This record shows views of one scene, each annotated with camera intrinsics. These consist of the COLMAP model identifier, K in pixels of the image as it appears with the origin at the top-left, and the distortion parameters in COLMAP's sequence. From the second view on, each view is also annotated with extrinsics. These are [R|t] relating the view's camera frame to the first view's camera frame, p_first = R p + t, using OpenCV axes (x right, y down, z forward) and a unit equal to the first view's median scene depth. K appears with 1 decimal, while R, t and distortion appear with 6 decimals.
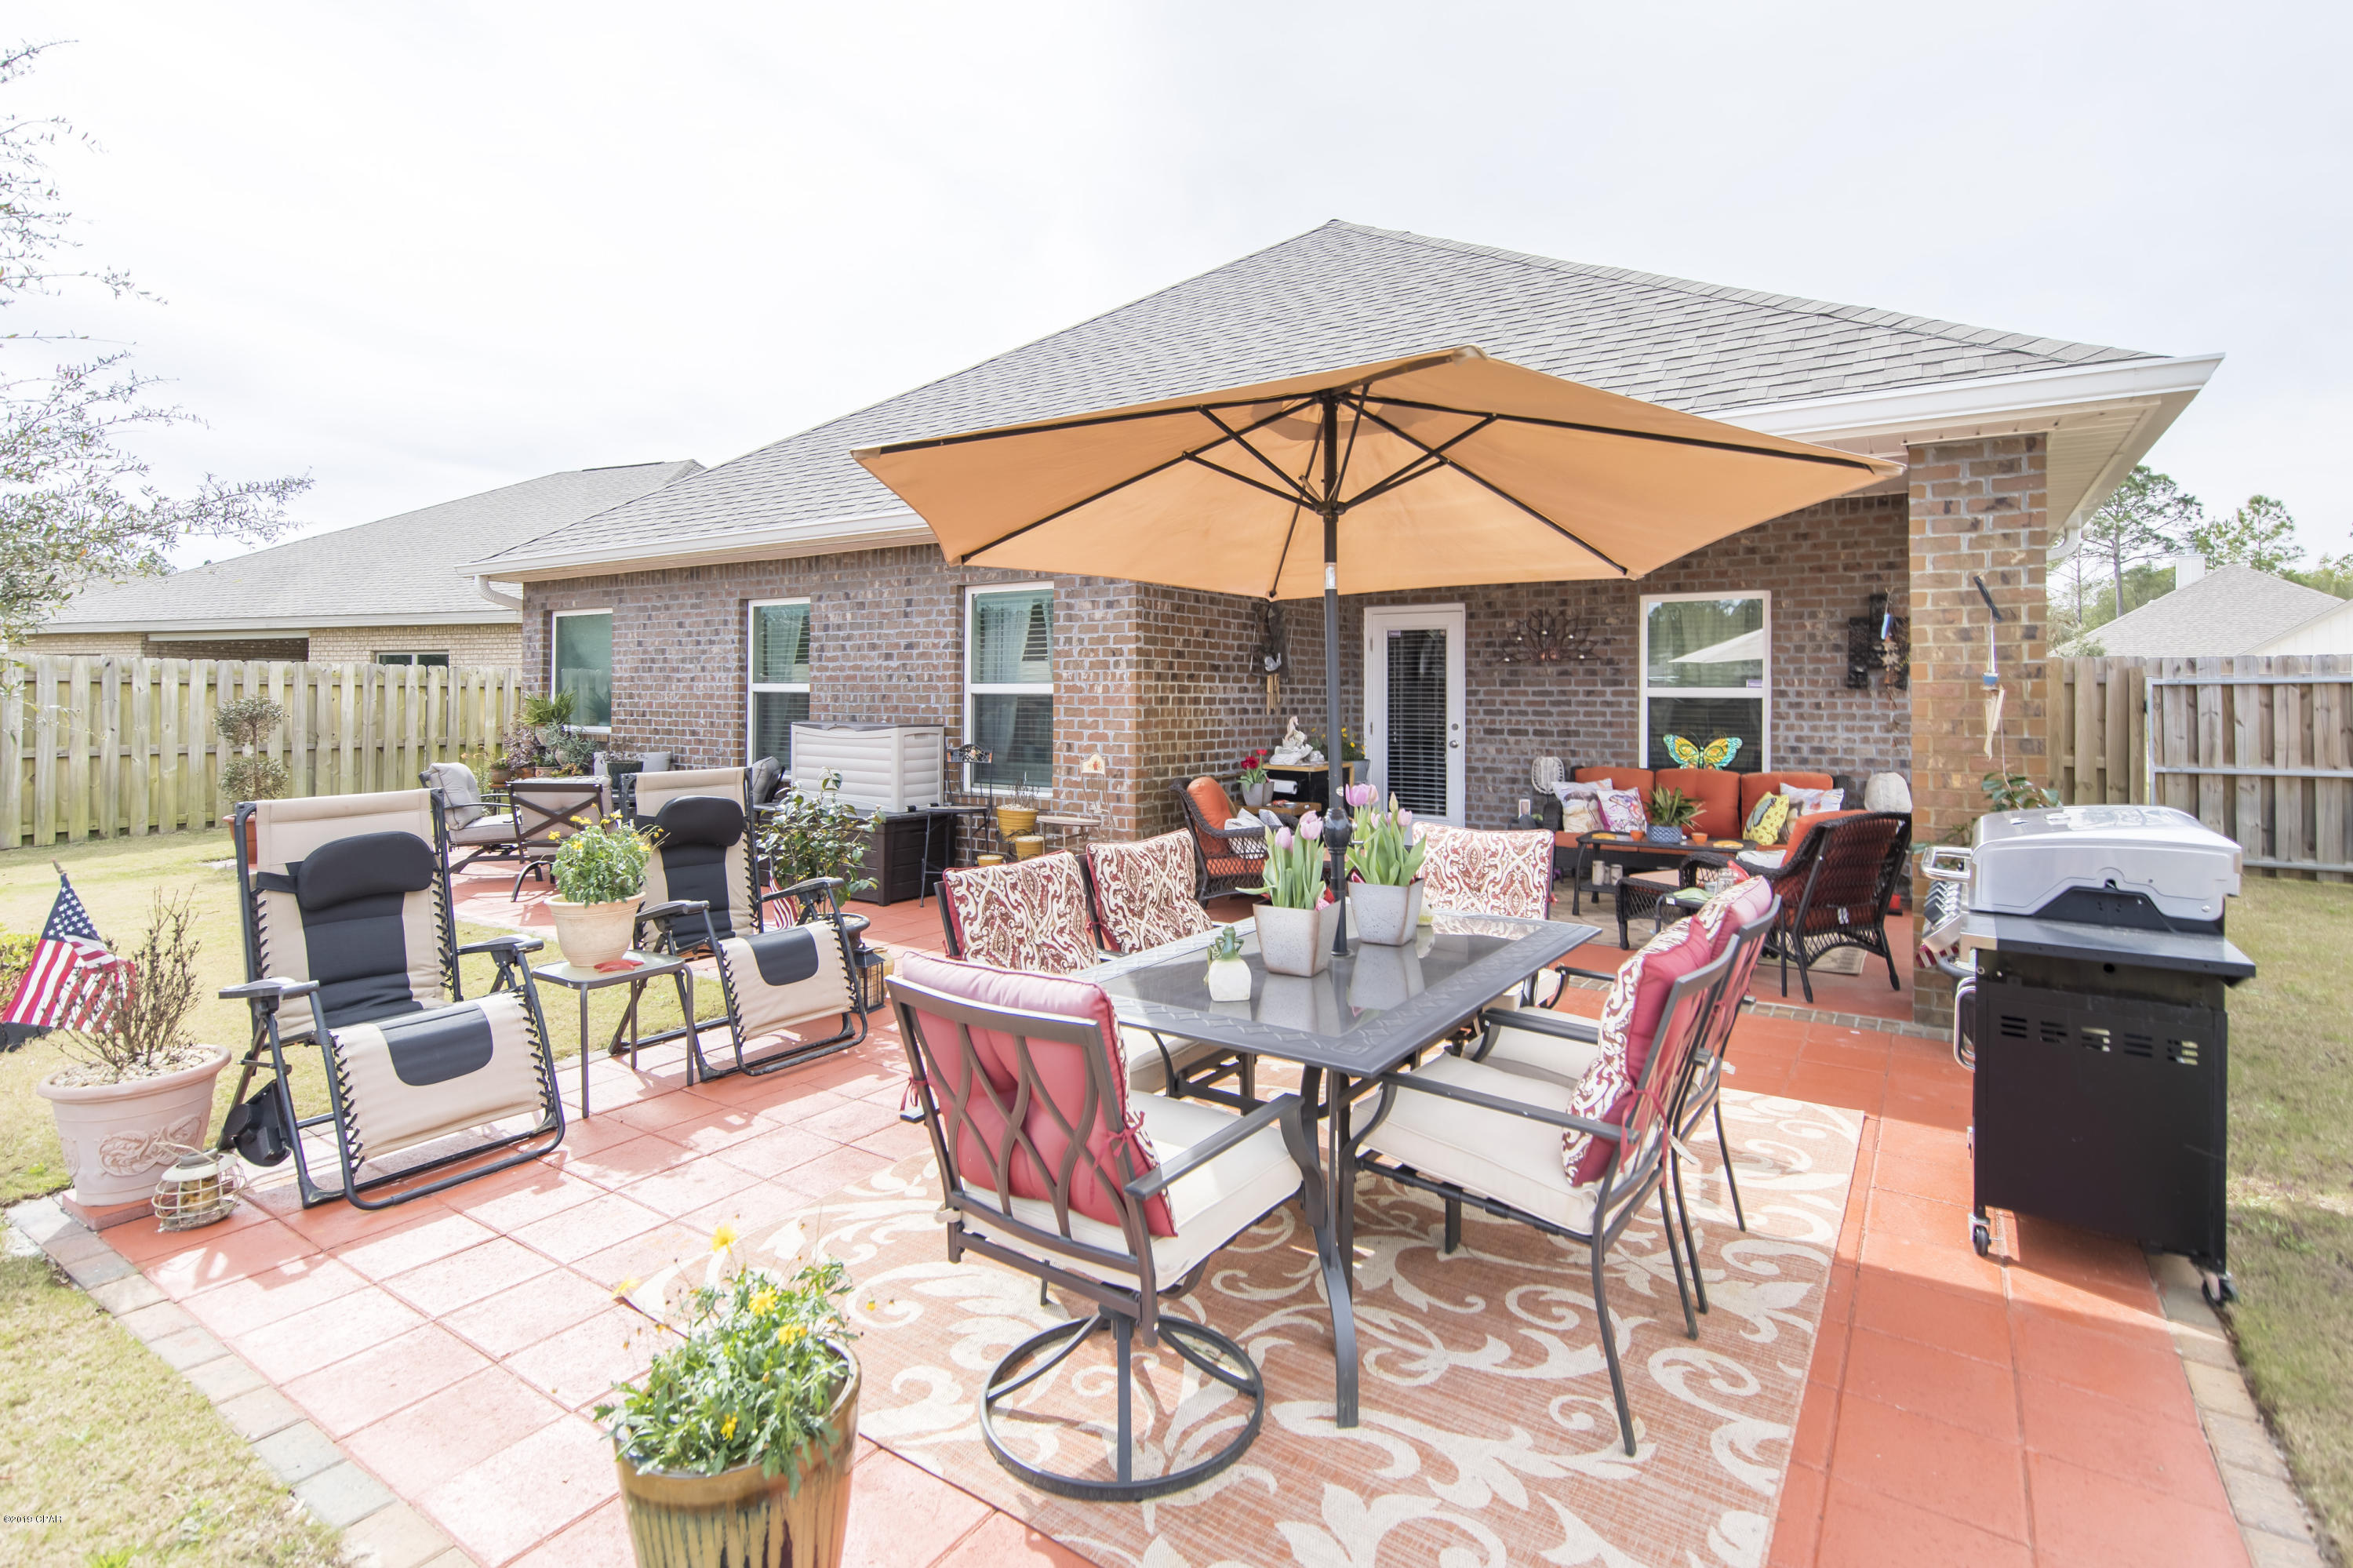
lens RADIAL K [[1111.9, 0, 1116.4], [0, 1111.9, 685.3], [0, 0, 1]] dist [0.003767, -0.000148]
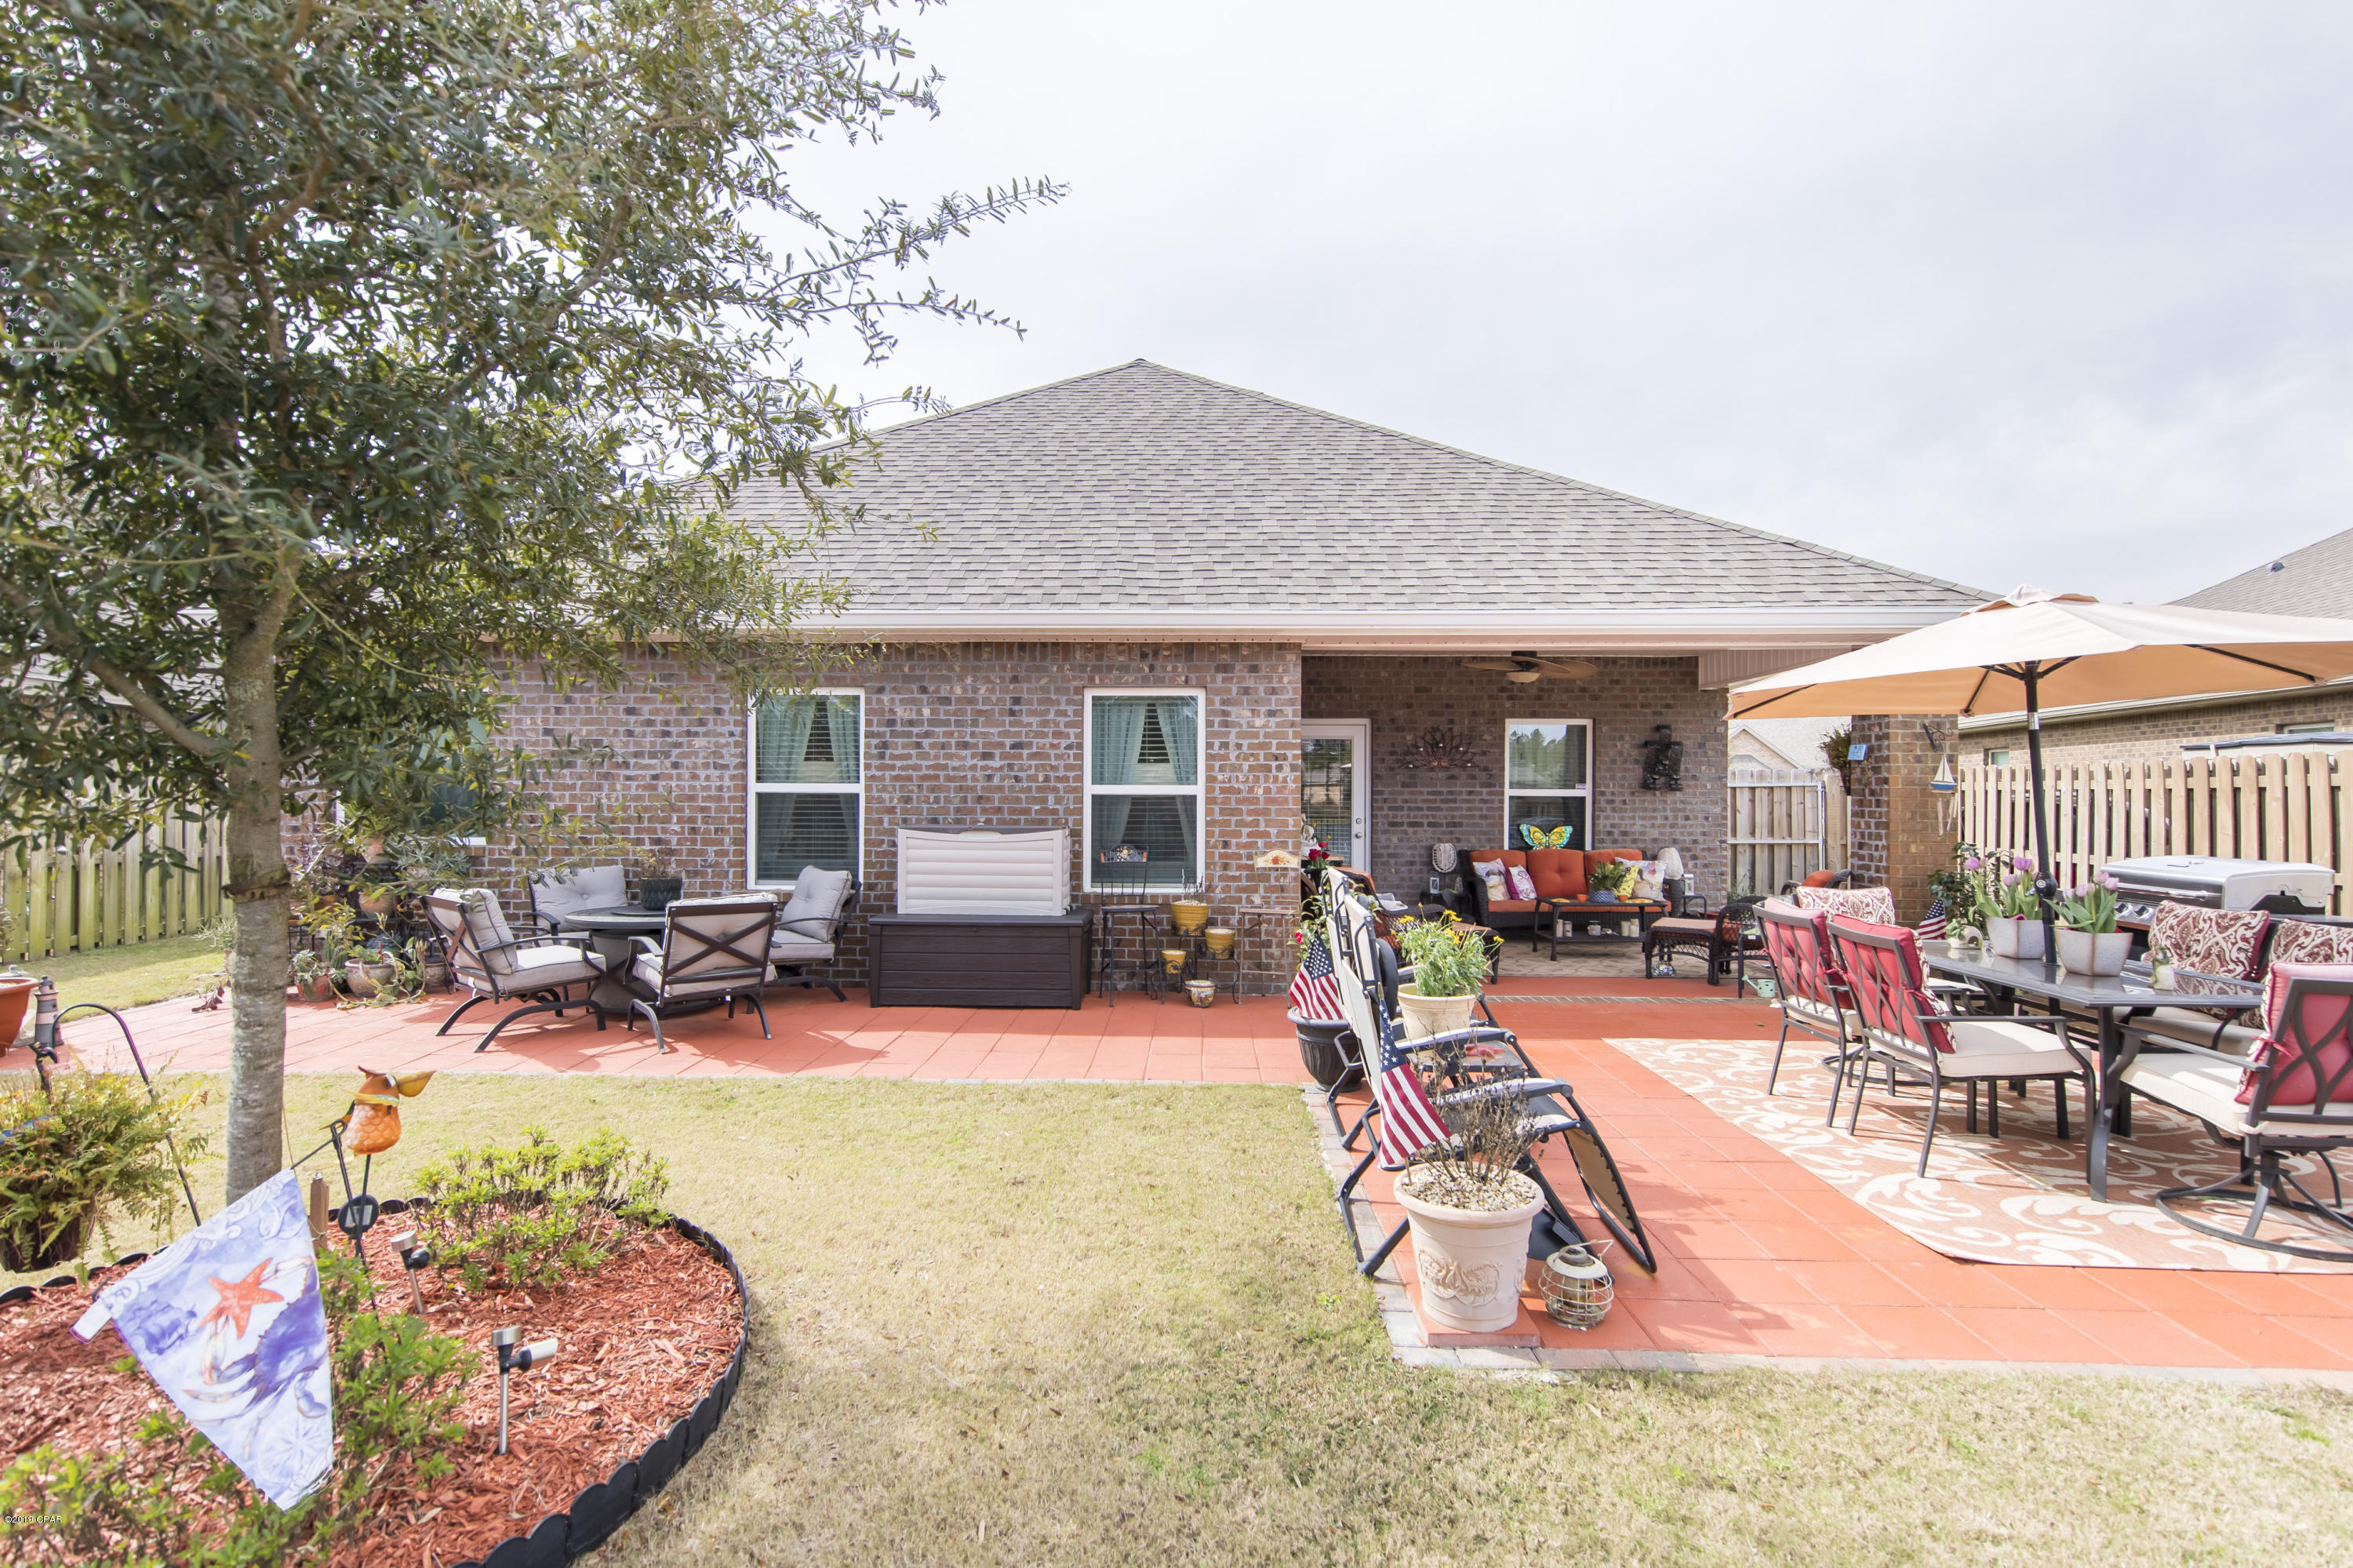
lens RADIAL K [[1093.6, 0, 1172.7], [0, 1093.6, 792.8], [0, 0, 1]] dist [0.012753, 0.000273]
pose [[0.848887, -0.001019, 0.528573, -0.567828], [-0.003754, 0.999961, 0.007955, -0.002155], [-0.528561, -0.008737, 0.848850, 0.113741]]
